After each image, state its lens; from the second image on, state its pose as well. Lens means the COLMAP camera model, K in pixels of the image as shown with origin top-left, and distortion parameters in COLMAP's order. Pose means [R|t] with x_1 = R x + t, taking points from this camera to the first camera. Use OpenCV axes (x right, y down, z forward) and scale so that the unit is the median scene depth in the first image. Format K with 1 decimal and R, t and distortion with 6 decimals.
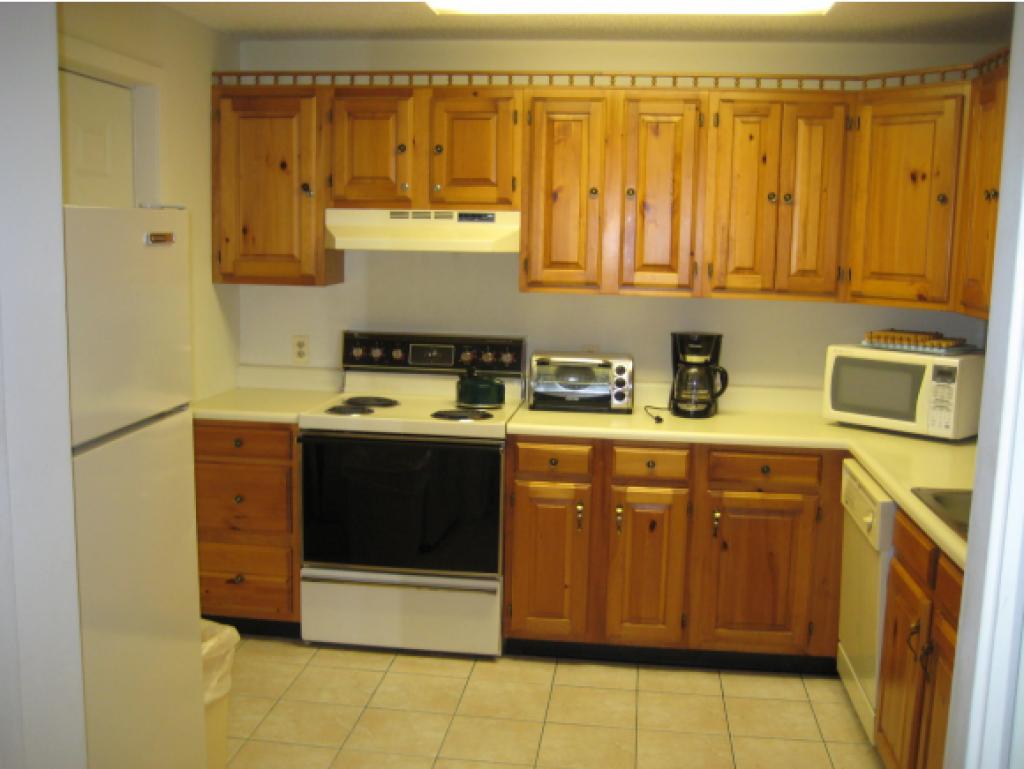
lens RADIAL K [[1072.4, 0, 510.4], [0, 1072.4, 390.9], [0, 0, 1]] dist [-0.159846, 0.212594]
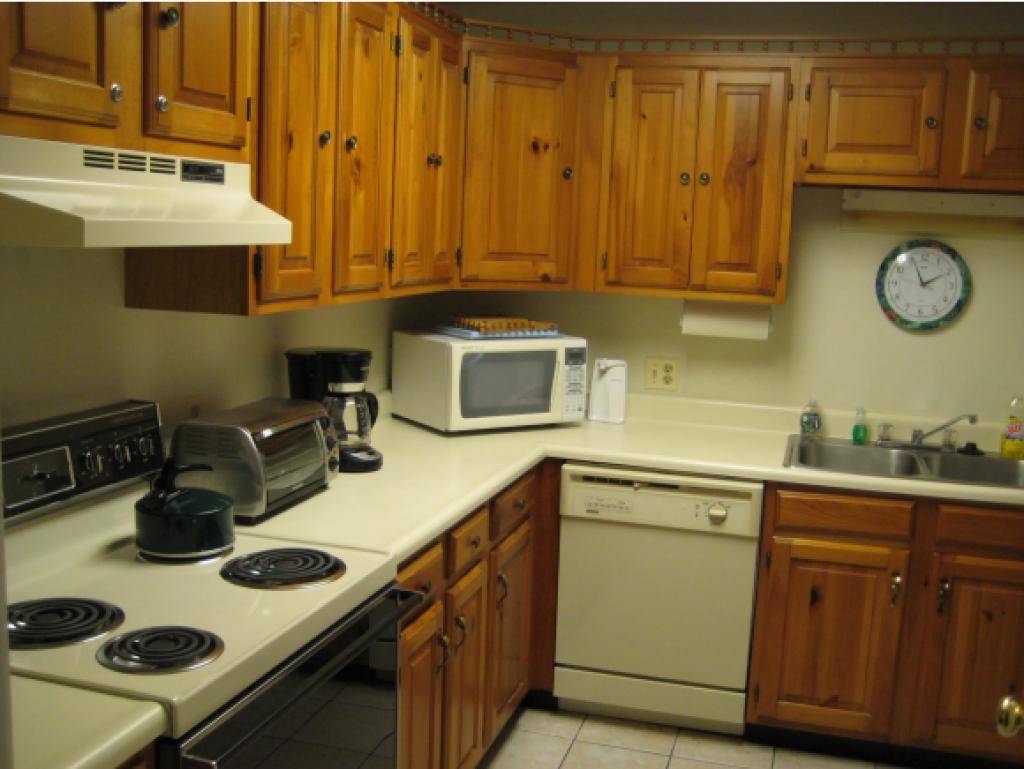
lens RADIAL K [[1072.4, 0, 510.4], [0, 1072.4, 390.9], [0, 0, 1]] dist [-0.159846, 0.212594]
pose [[0.172716, -0.162537, 0.971468, -0.540662], [0.107673, 0.983496, 0.145406, -0.130271], [-0.979069, 0.079487, 0.187366, 0.852386]]
